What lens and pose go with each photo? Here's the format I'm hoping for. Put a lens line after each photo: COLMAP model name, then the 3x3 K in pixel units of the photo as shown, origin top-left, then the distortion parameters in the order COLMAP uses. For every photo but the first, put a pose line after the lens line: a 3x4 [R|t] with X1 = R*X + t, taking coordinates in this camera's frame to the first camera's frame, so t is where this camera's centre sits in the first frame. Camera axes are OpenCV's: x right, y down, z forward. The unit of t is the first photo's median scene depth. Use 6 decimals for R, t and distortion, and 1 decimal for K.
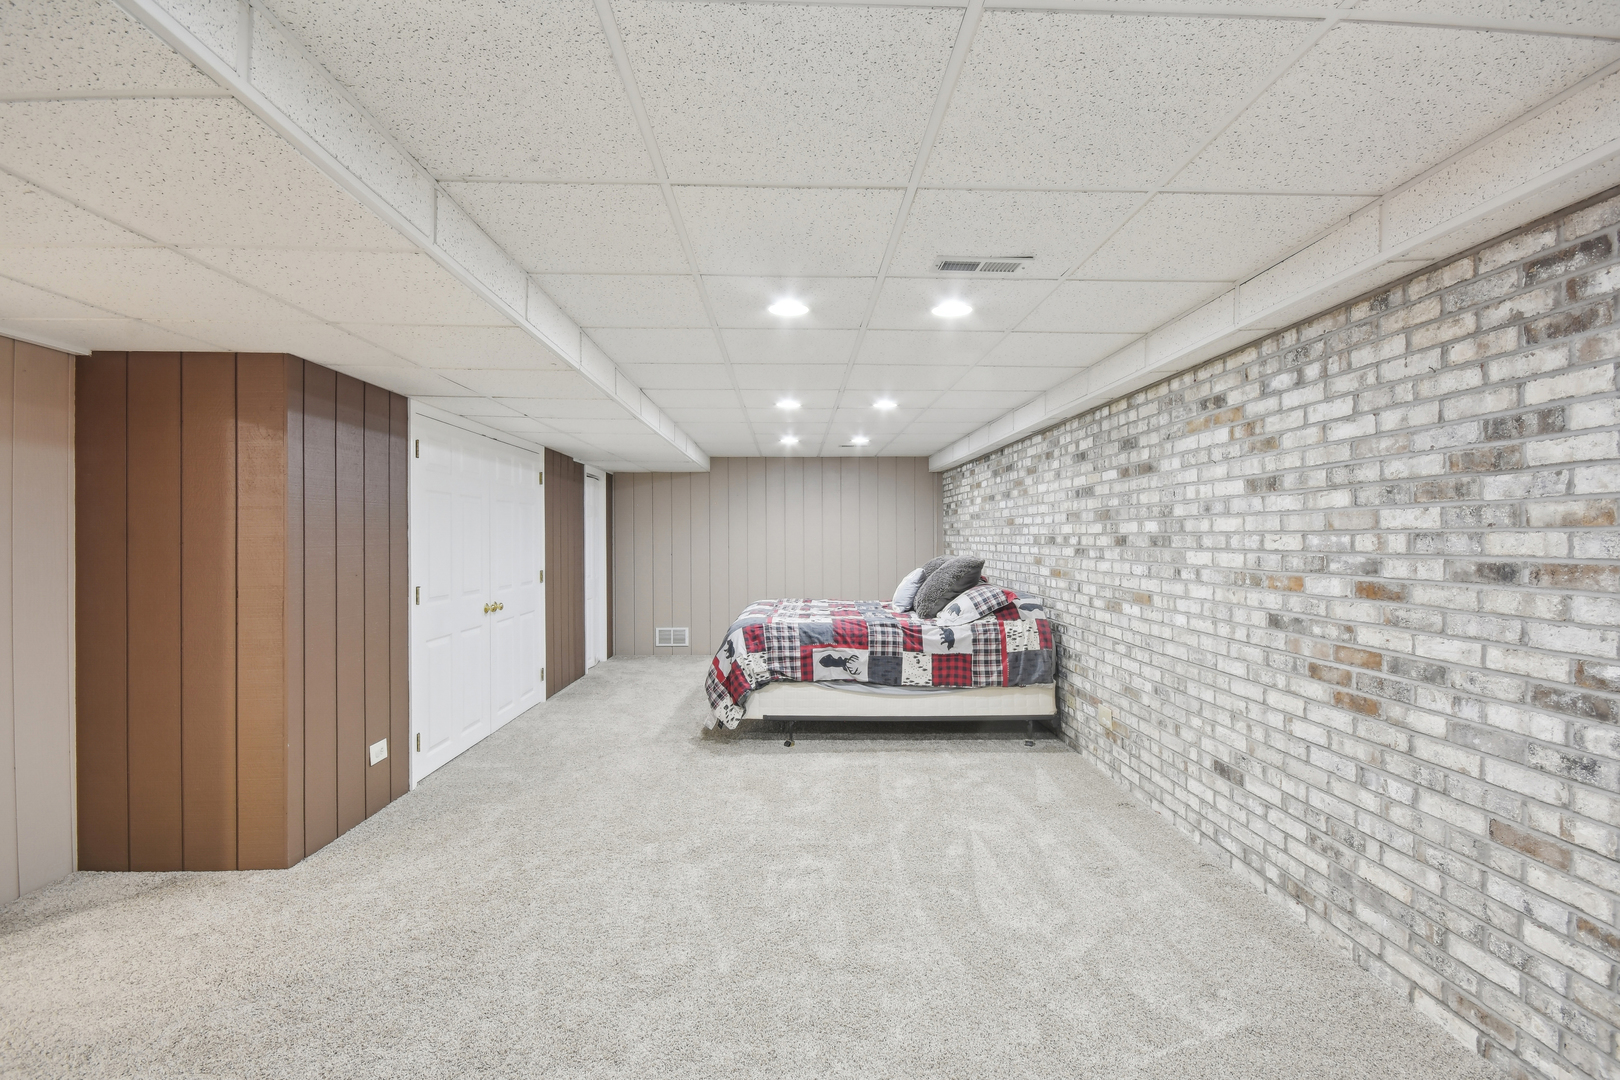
lens RADIAL K [[729.1, 0, 817.0], [0, 729.1, 543.9], [0, 0, 1]] dist [-0.002032, -0.000174]
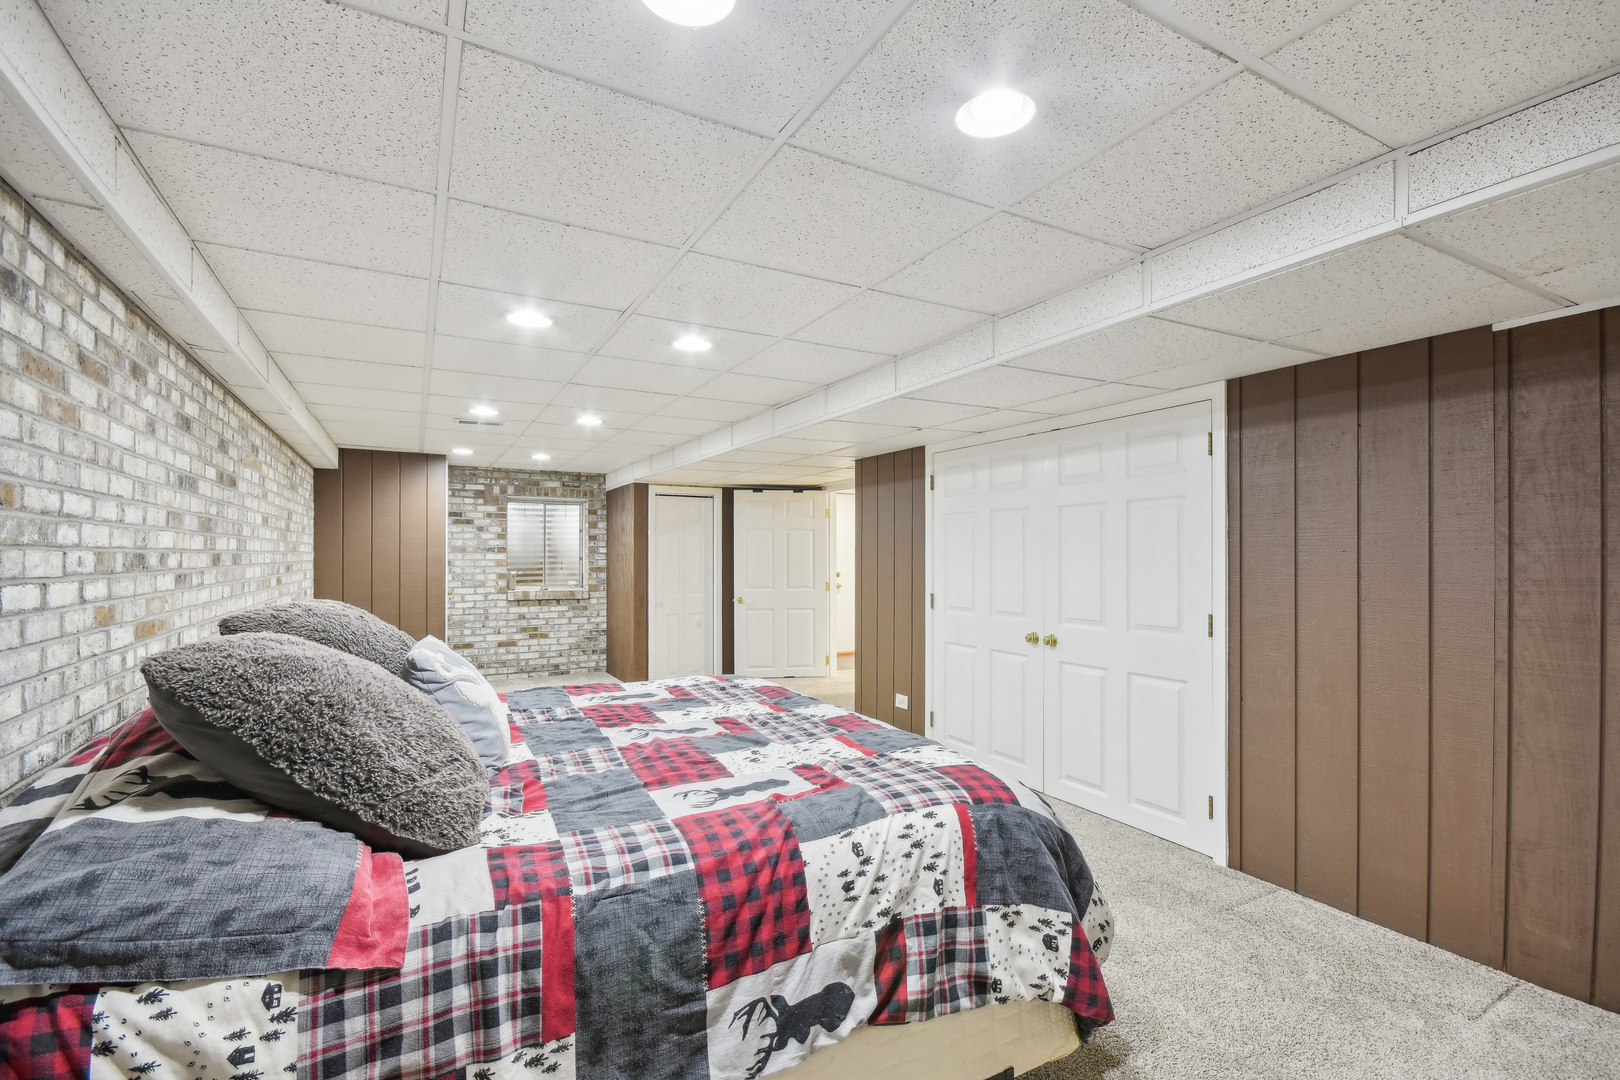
lens RADIAL K [[729.1, 0, 817.0], [0, 729.1, 543.9], [0, 0, 1]] dist [-0.002032, -0.000174]
pose [[-0.890723, -0.004469, -0.454525, 0.156834], [-0.001814, 0.999979, -0.006278, -0.014569], [0.454544, -0.004768, -0.890712, 1.655375]]
